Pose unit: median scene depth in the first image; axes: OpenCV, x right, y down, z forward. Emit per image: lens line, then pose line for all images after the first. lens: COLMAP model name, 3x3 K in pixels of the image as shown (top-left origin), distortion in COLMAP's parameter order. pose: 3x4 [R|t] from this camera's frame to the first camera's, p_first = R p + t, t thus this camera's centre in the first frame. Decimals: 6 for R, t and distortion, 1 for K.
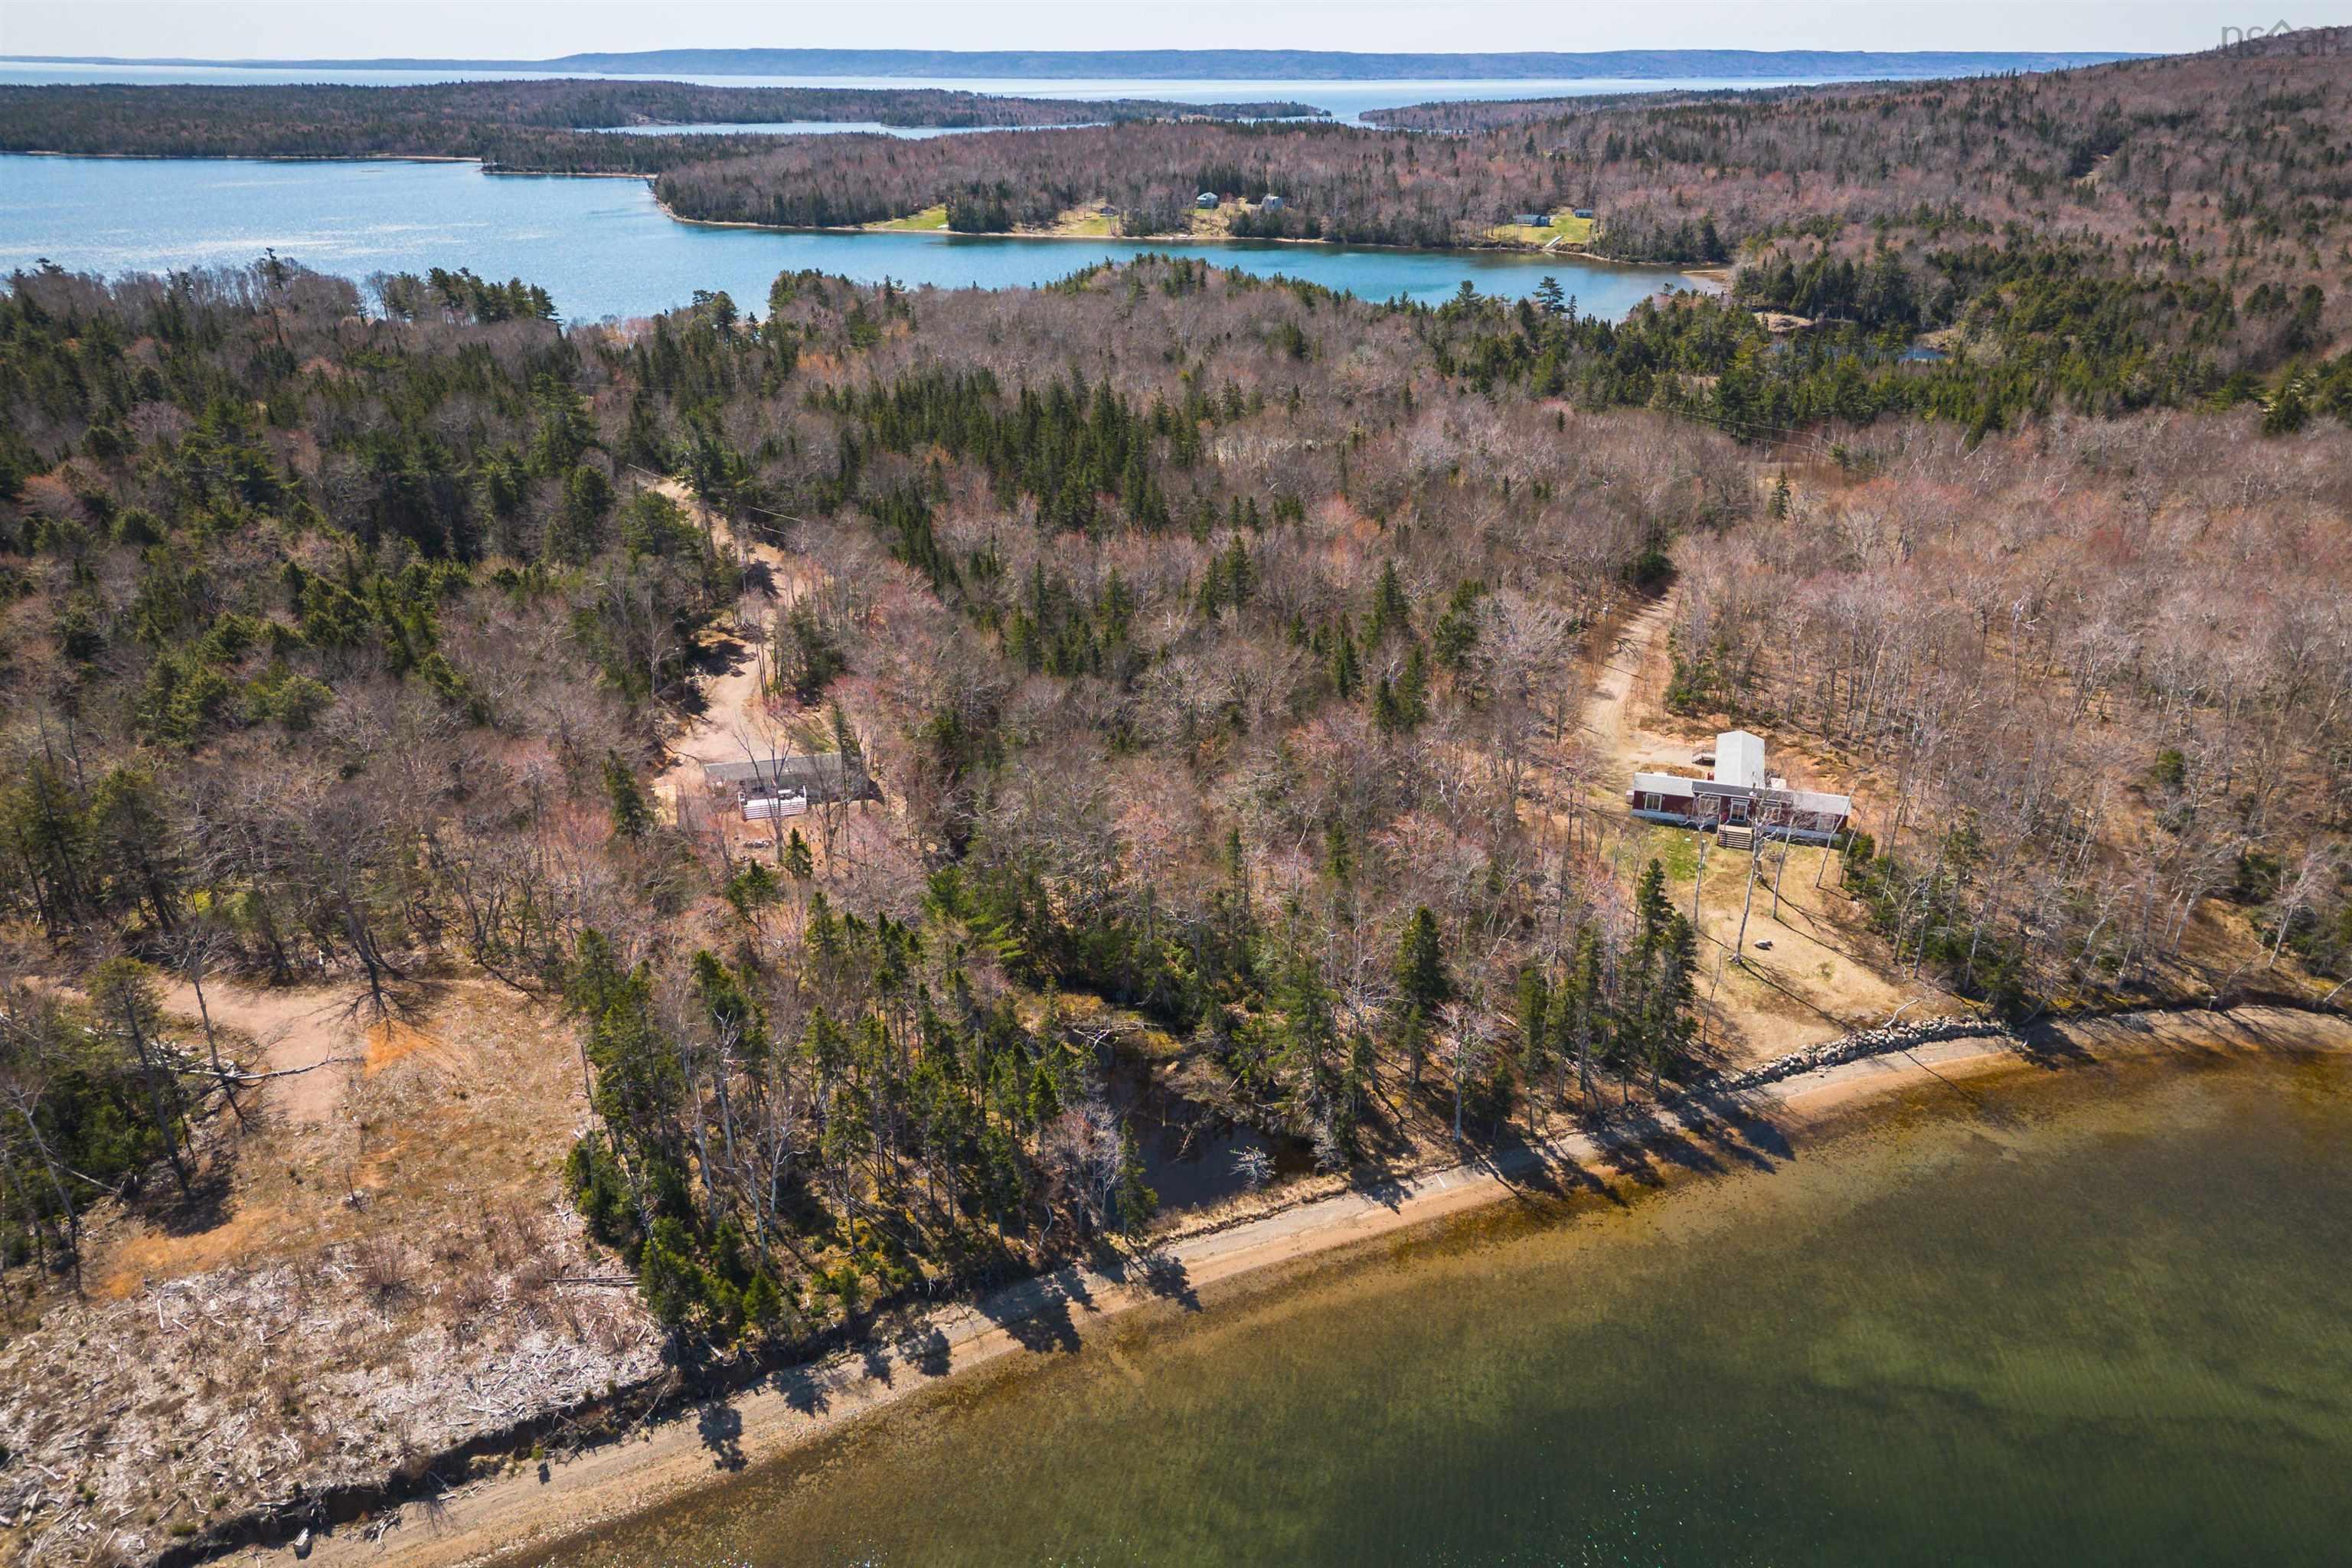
lens RADIAL K [[1661.2, 0, 1155.7], [0, 1661.2, 777.1], [0, 0, 1]] dist [0.070946, -0.062210]
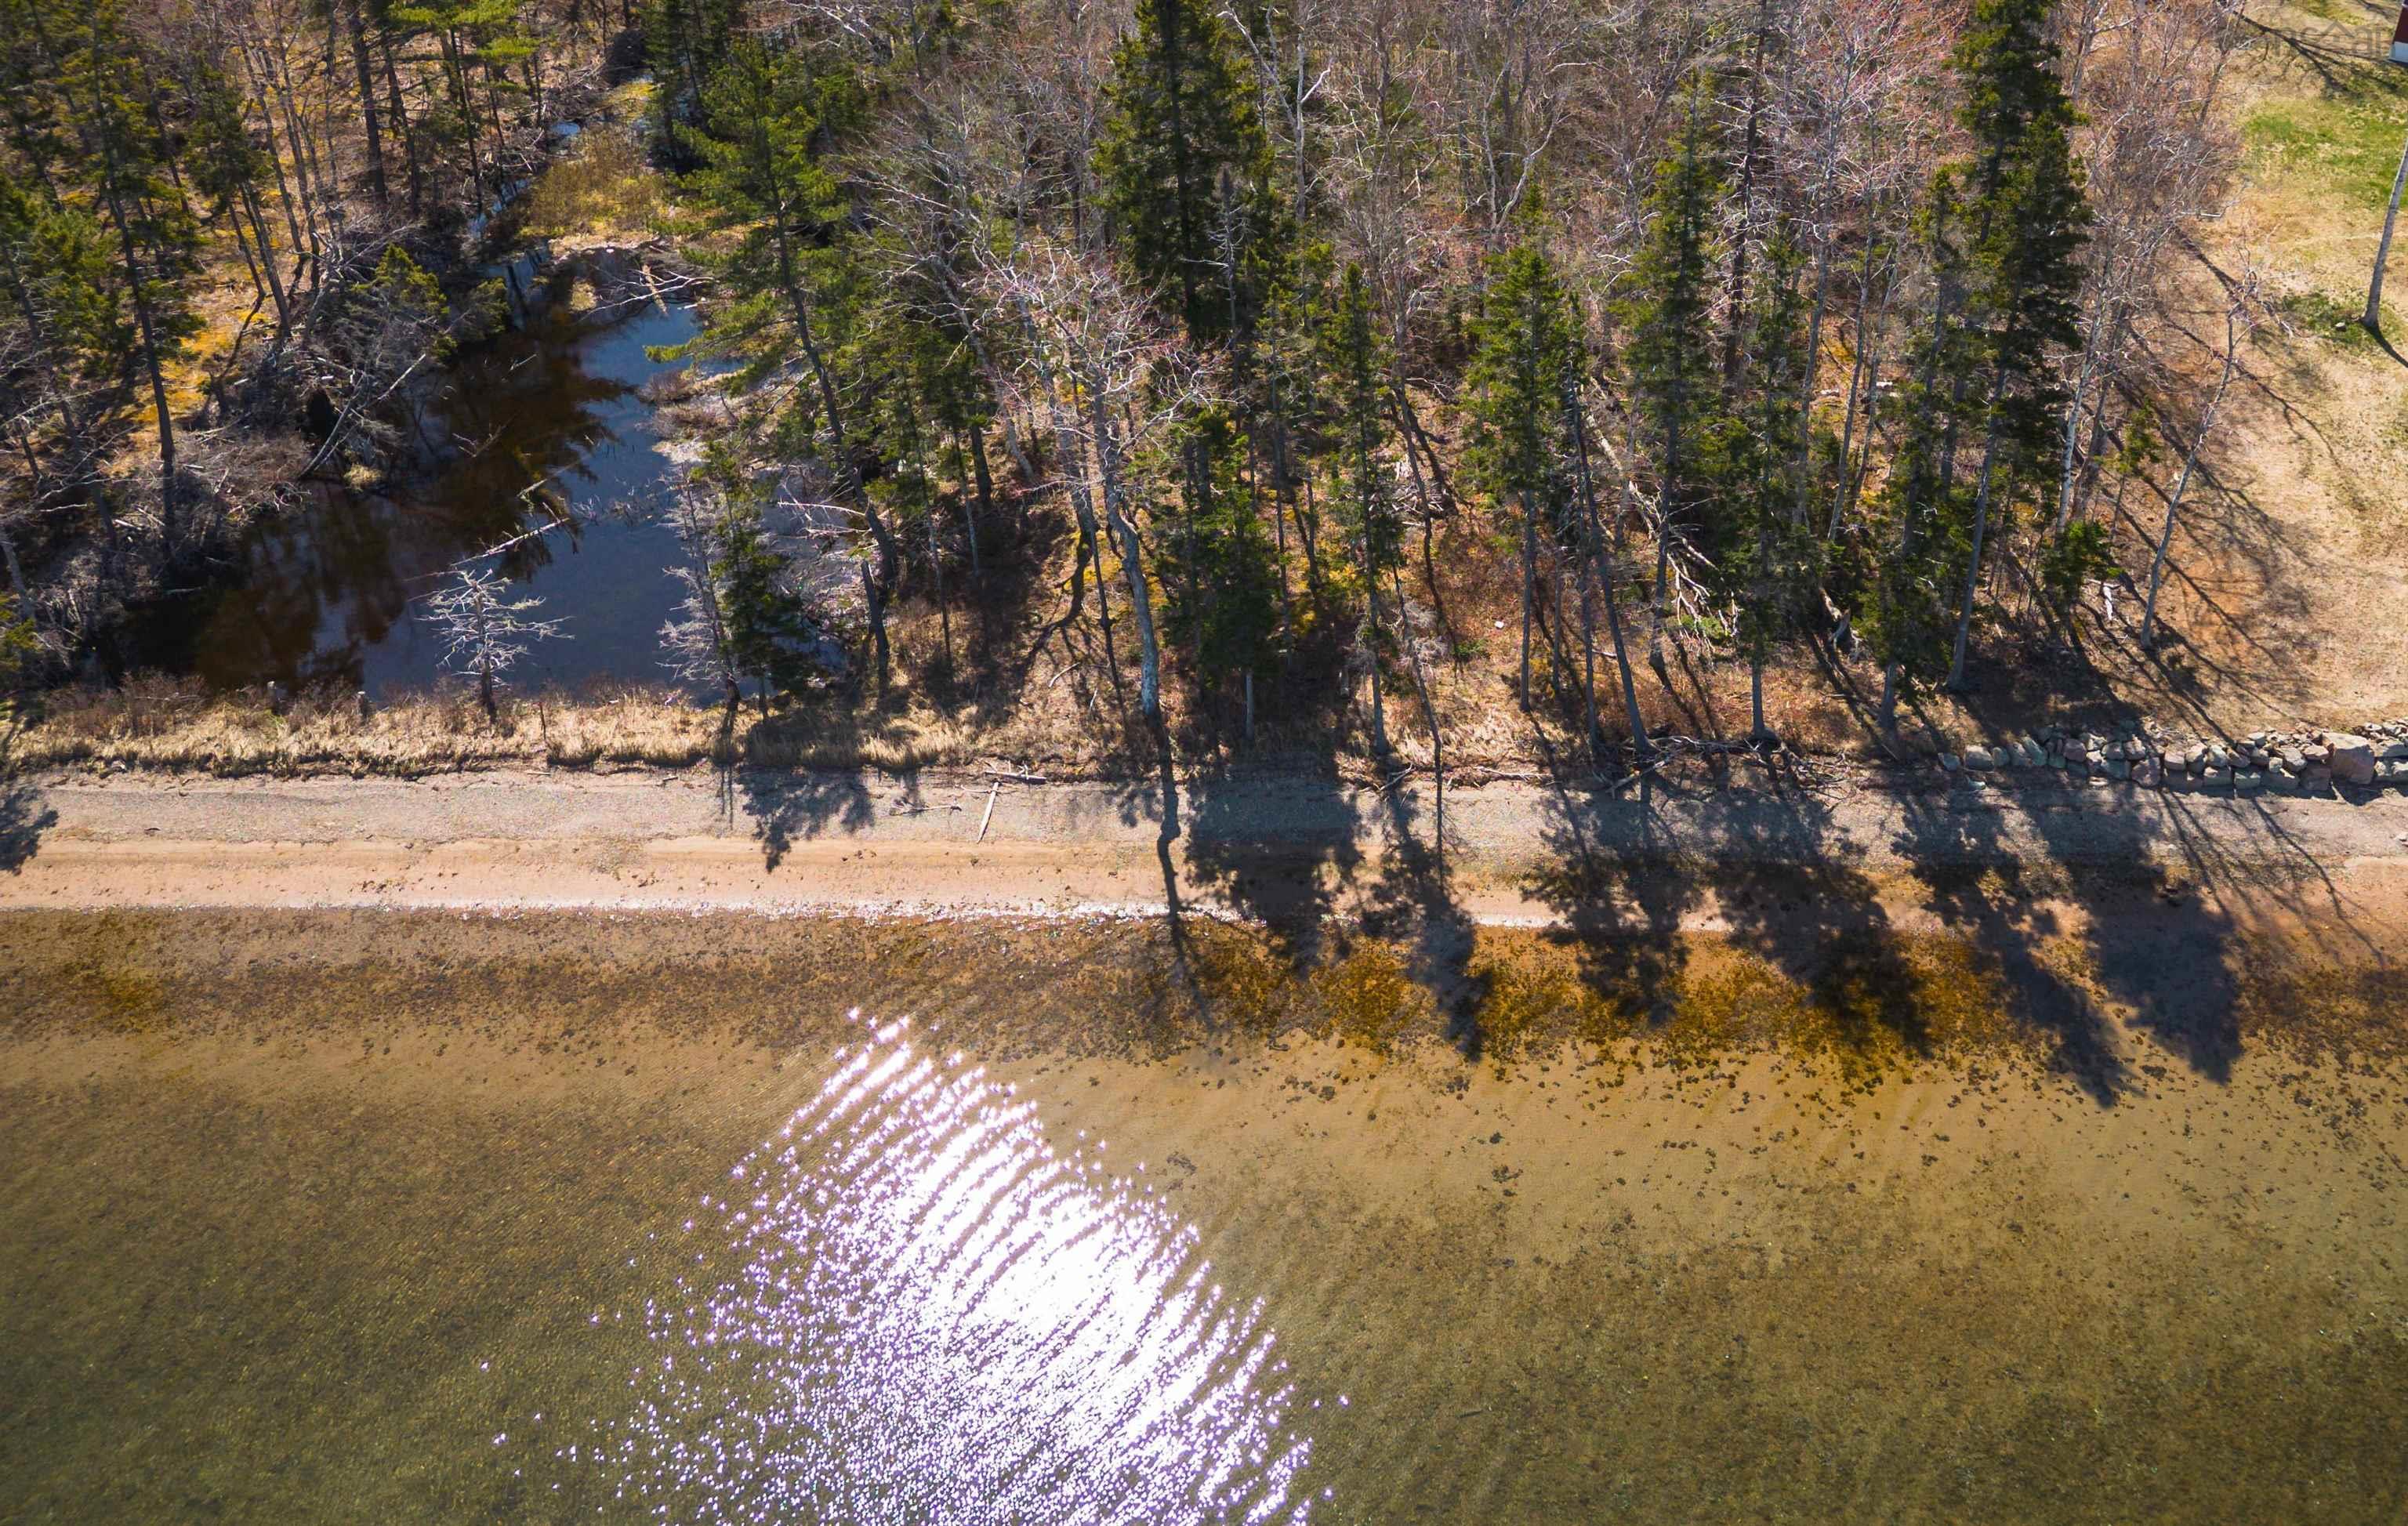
lens RADIAL K [[1965.4, 0, 1413.8], [0, 1965.4, 548.7], [0, 0, 1]] dist [0.055785, -0.016334]
pose [[0.916792, 0.215811, -0.336033, 0.299709], [-0.159729, 0.969335, 0.186751, 0.092319], [0.366032, -0.117538, 0.923150, 0.574014]]
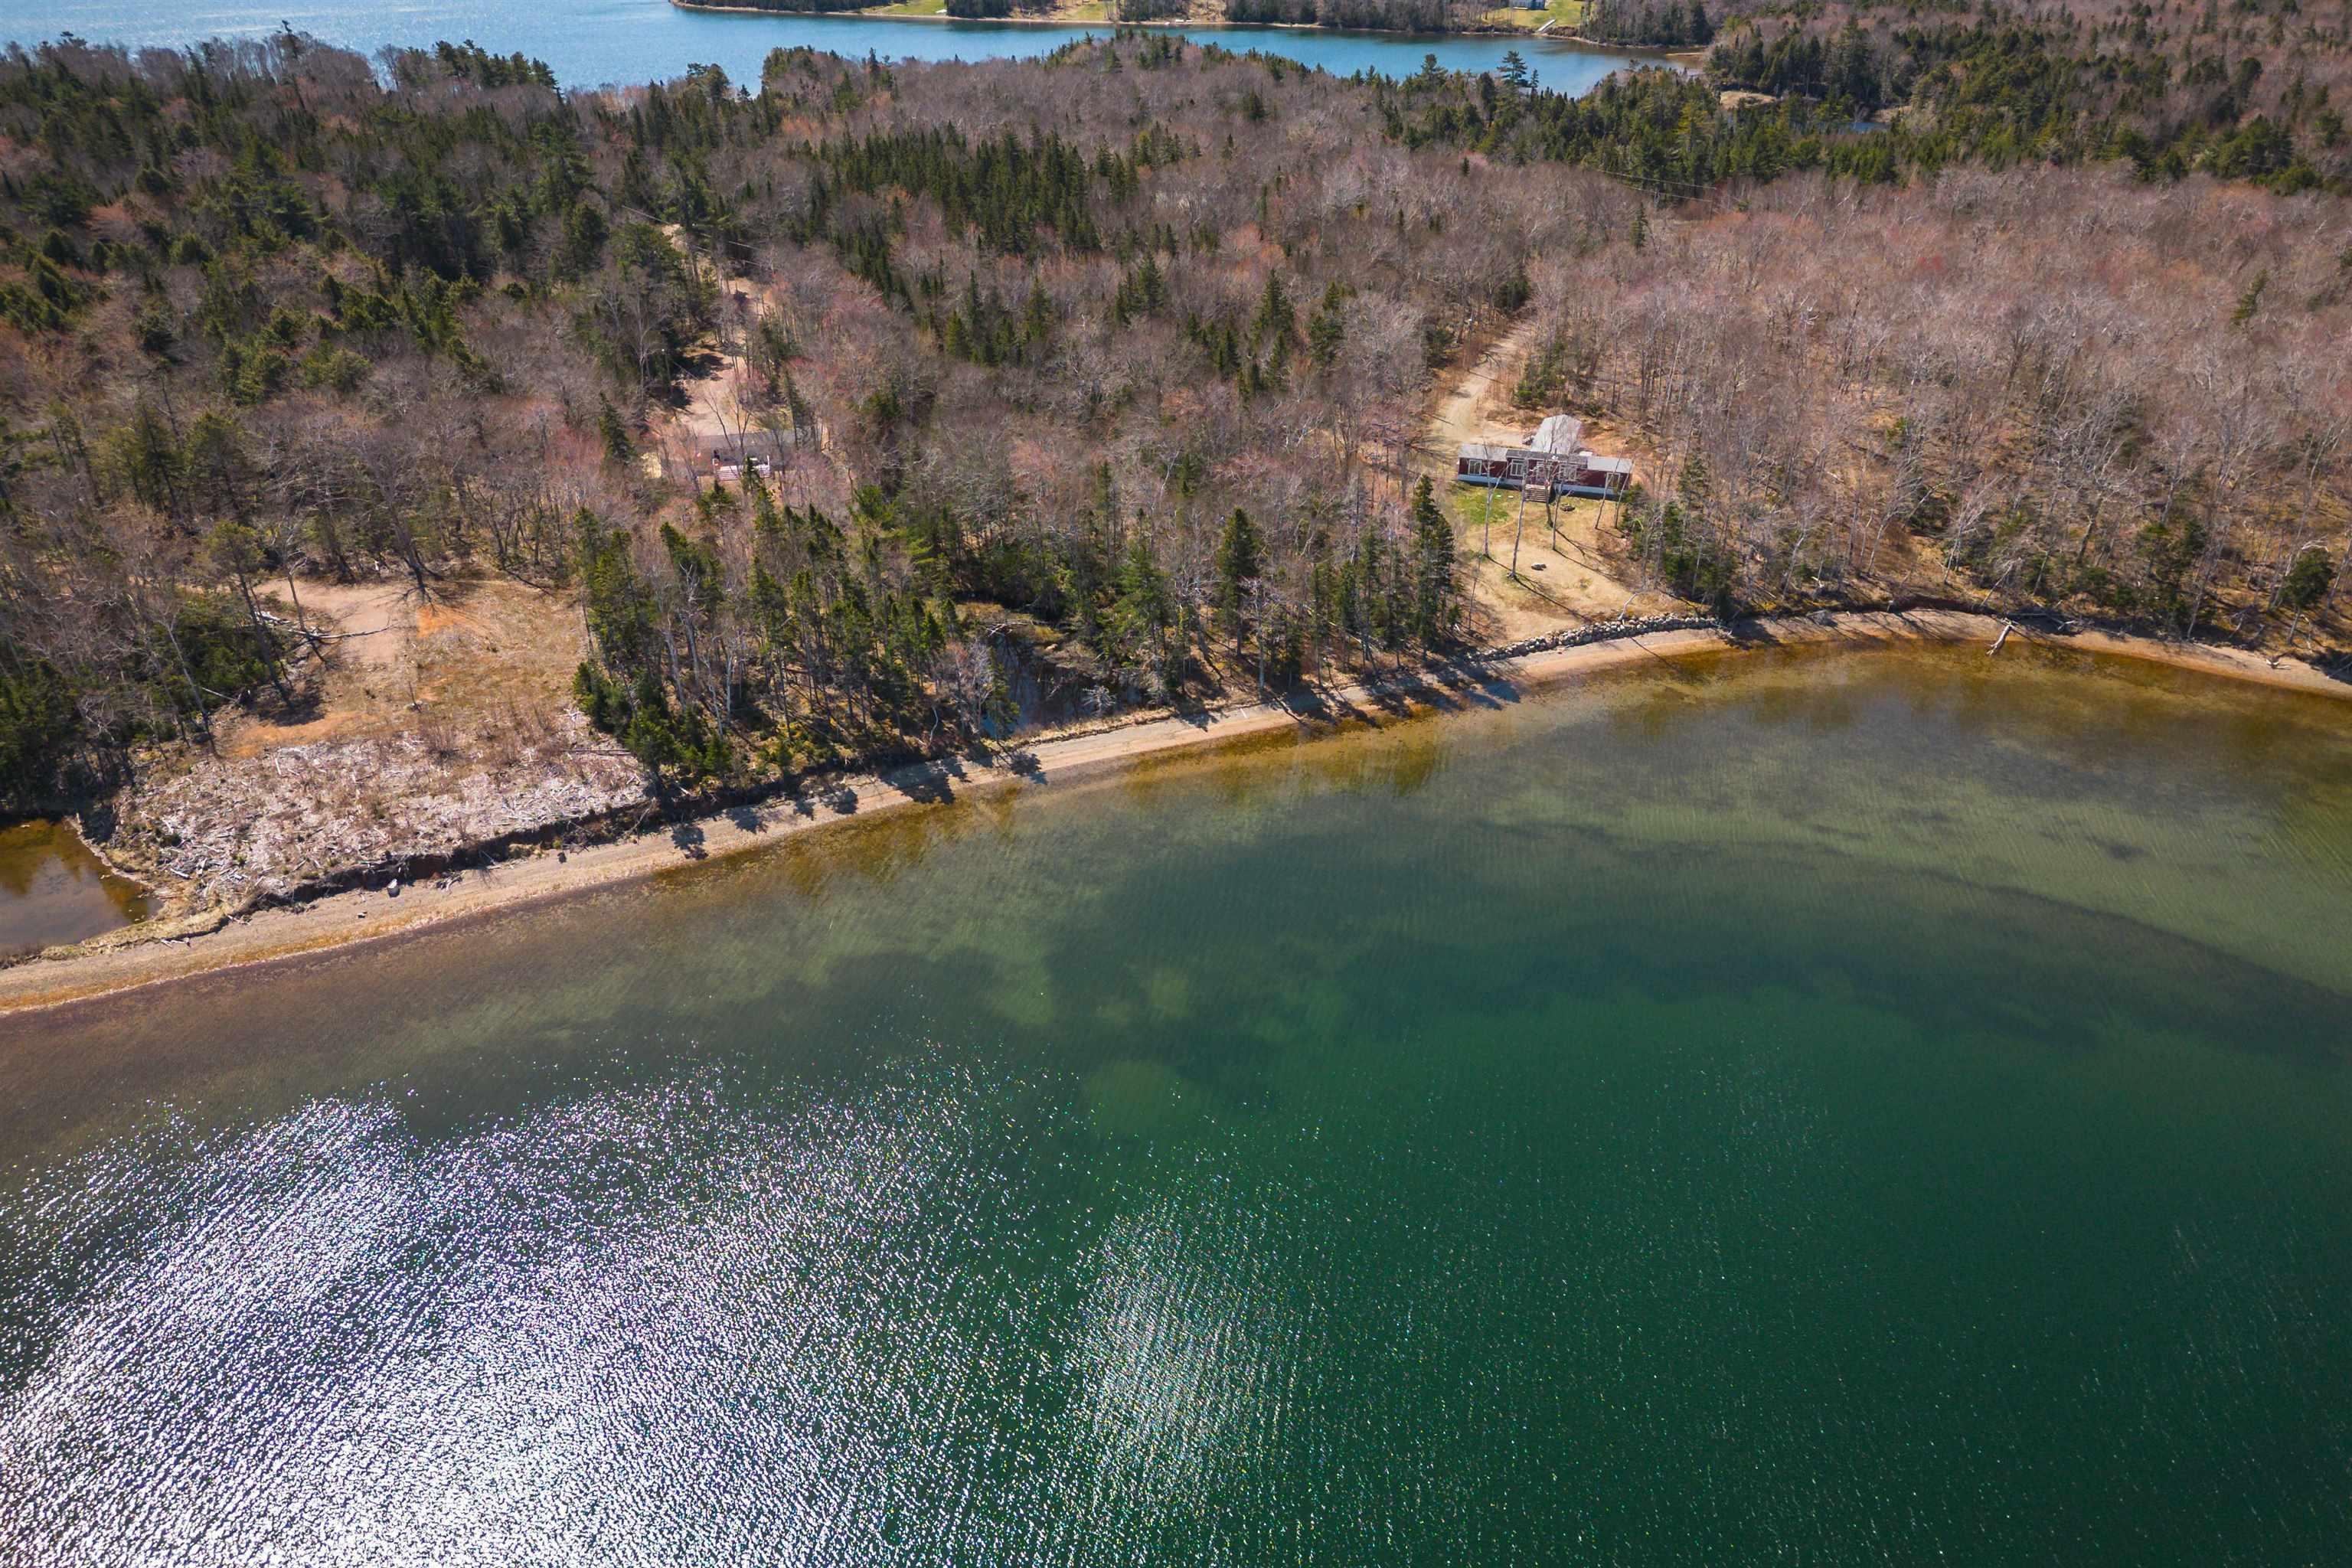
lens RADIAL K [[1661.2, 0, 1164.4], [0, 1661.2, 800.1], [0, 0, 1]] dist [0.070946, -0.062210]
pose [[0.999903, 0.004909, -0.013067, 0.105032], [-0.003439, 0.993901, 0.110225, 0.138643], [0.013529, -0.110169, 0.993821, -0.250444]]
